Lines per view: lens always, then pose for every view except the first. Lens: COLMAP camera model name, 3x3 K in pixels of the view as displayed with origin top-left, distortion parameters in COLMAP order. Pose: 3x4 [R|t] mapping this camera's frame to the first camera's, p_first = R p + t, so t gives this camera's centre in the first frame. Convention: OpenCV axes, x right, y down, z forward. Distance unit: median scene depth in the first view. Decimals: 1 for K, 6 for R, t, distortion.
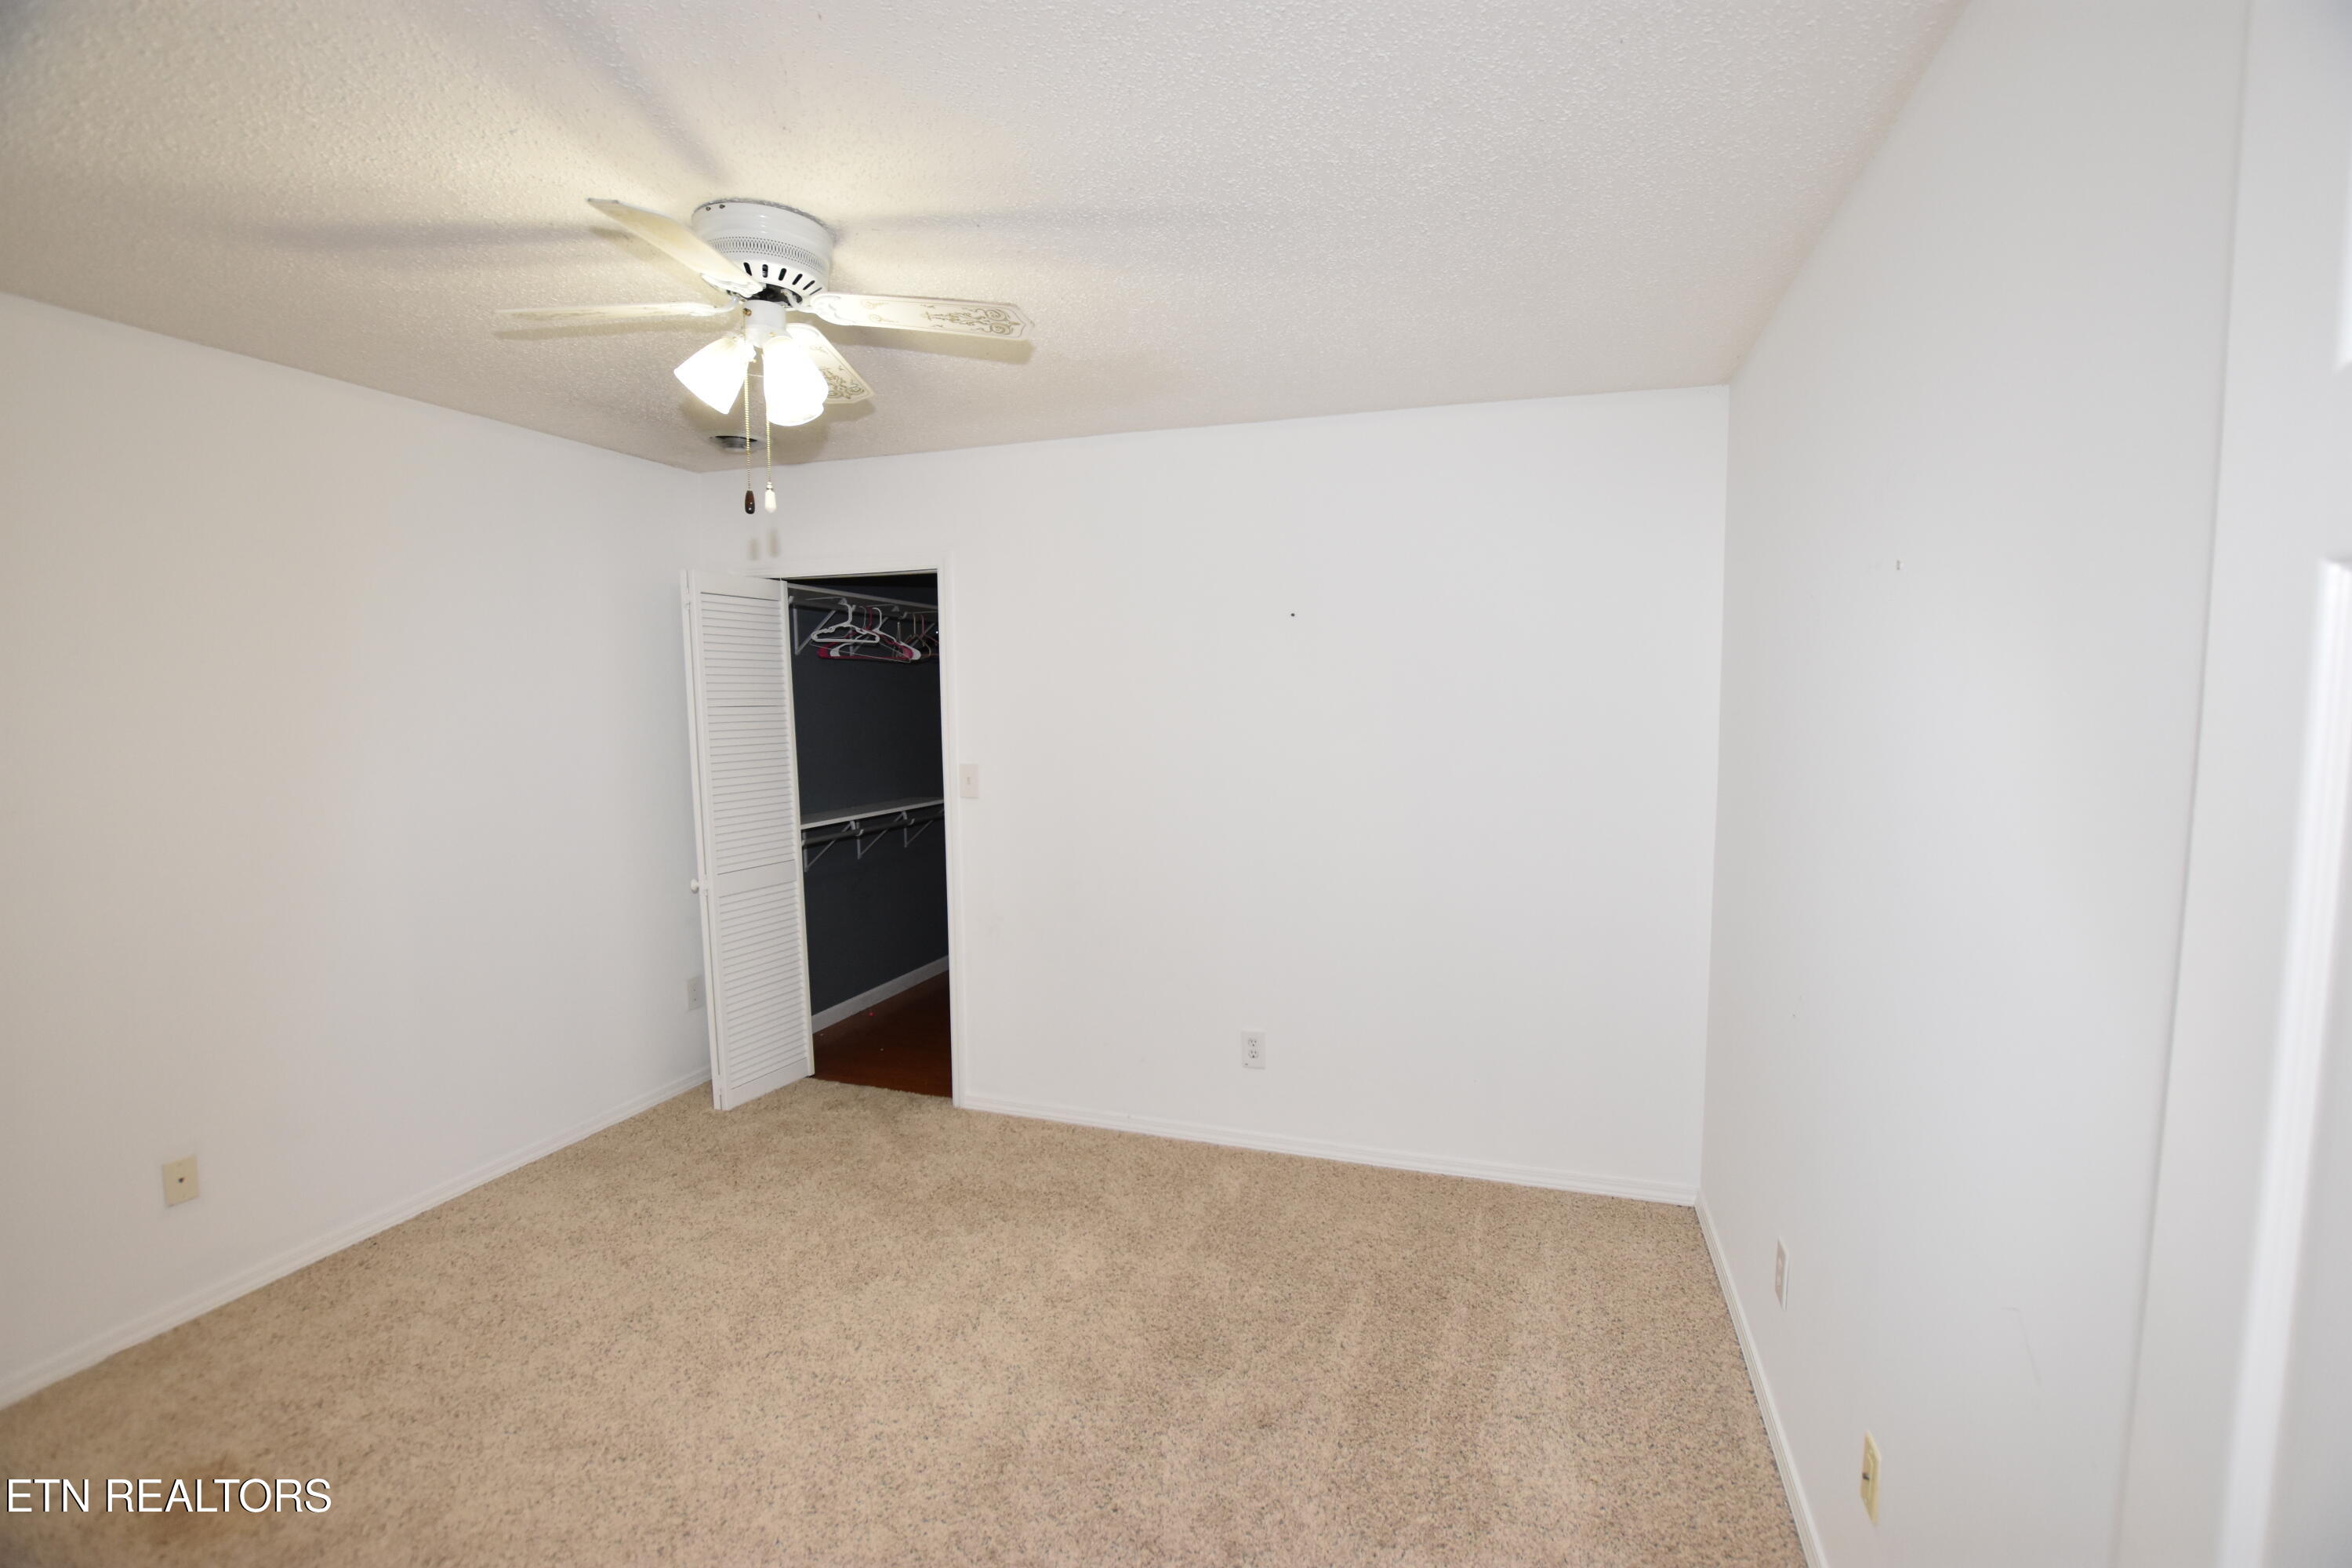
lens RADIAL K [[1028.9, 0, 1182.5], [0, 1028.9, 789.8], [0, 0, 1]] dist [-0.011745, 0.000215]
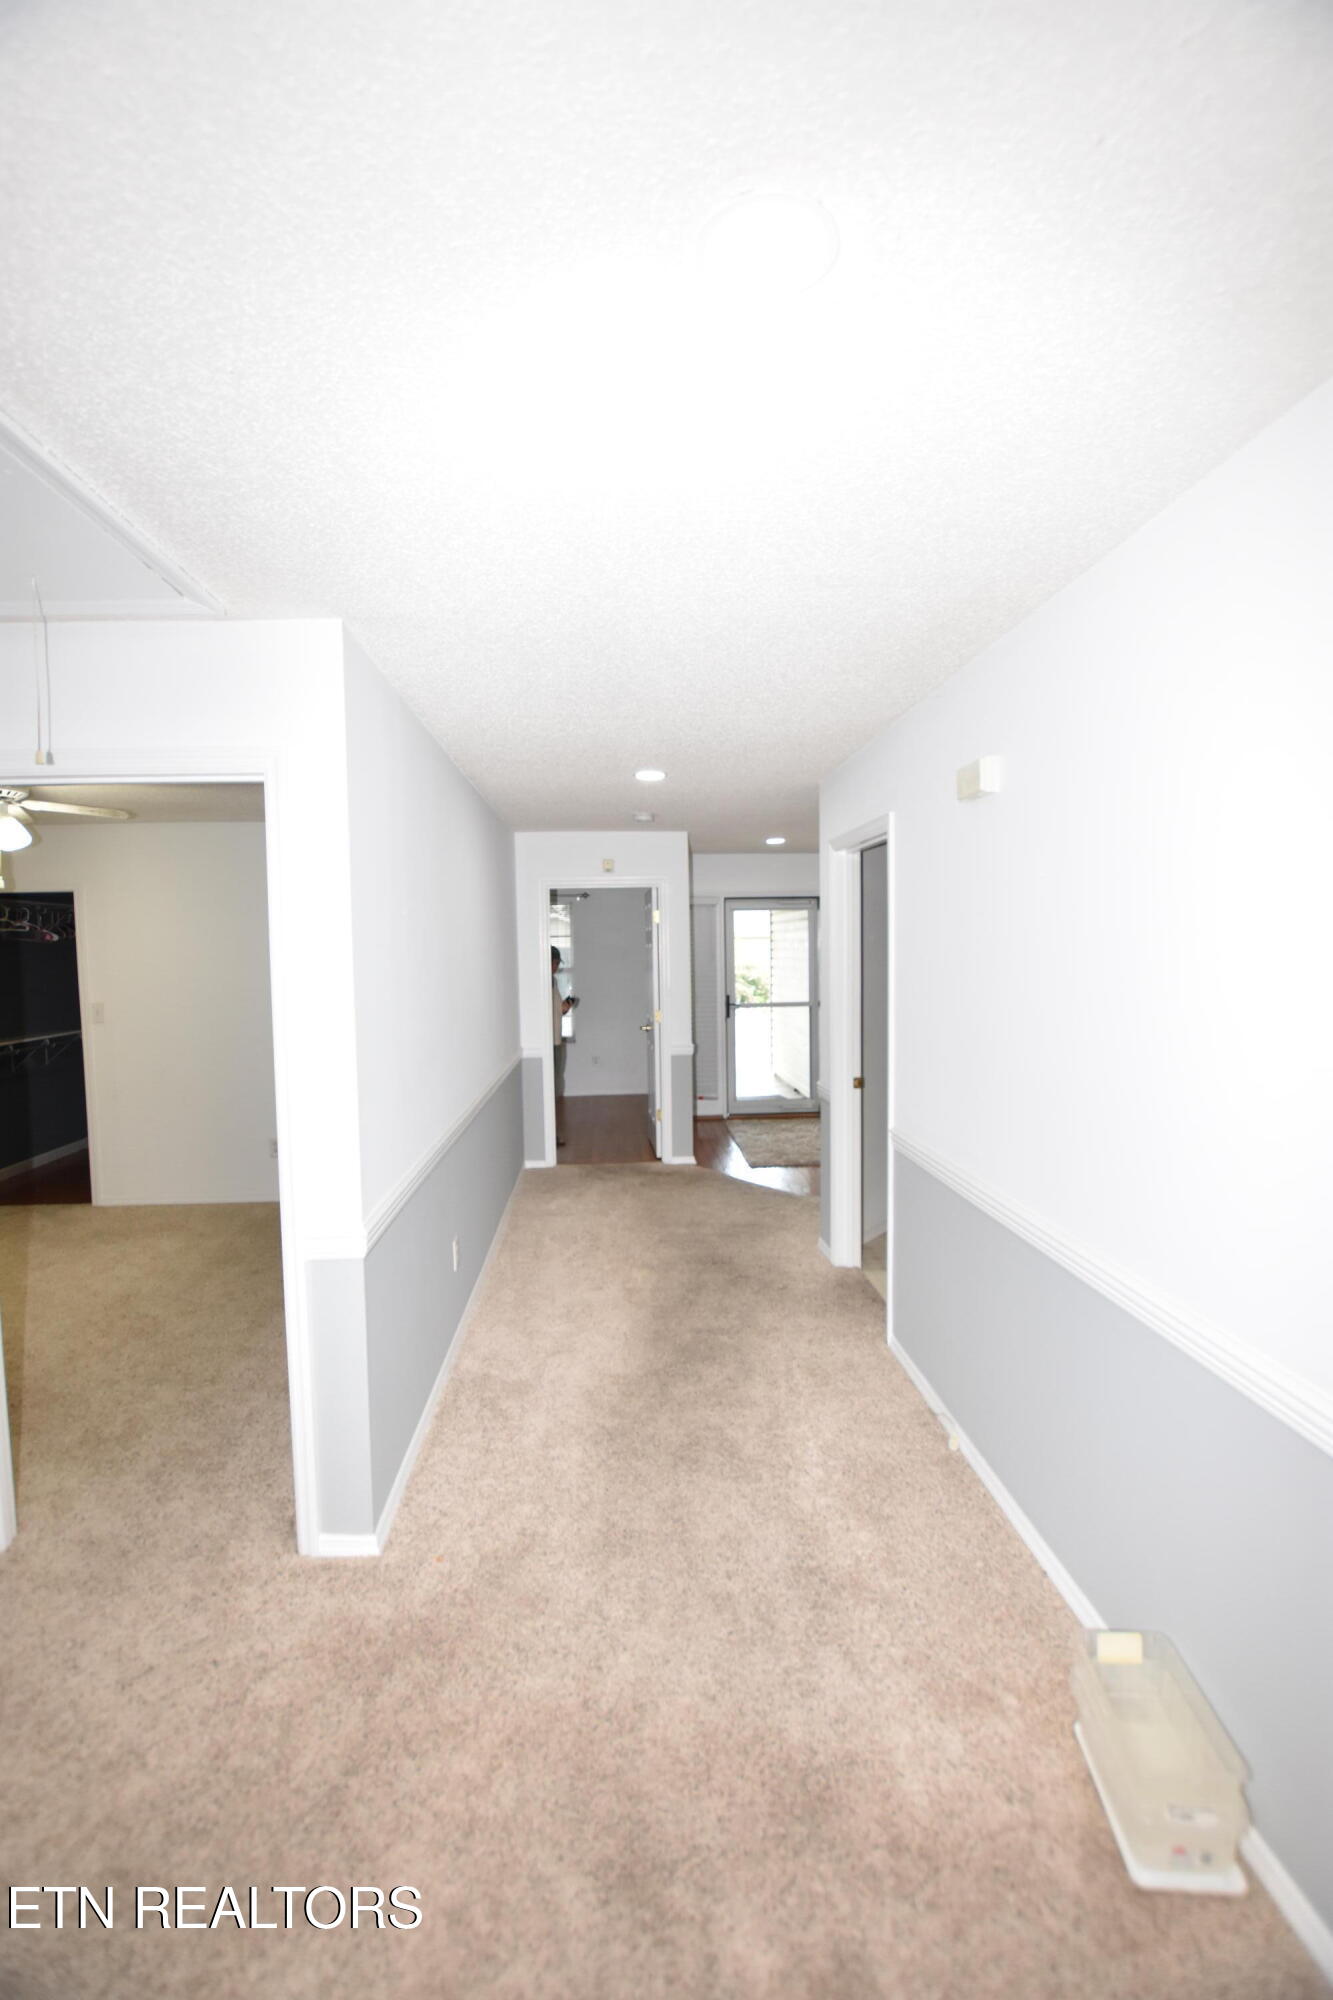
lens RADIAL K [[874.9, 0, 660.0], [0, 874.9, 1004.1], [0, 0, 1]] dist [-0.011745, 0.000215]
pose [[0.928106, -0.032868, 0.370862, 0.137129], [0.042054, 0.998976, -0.016706, 0.042562], [-0.369933, 0.031101, 0.928538, -0.761854]]
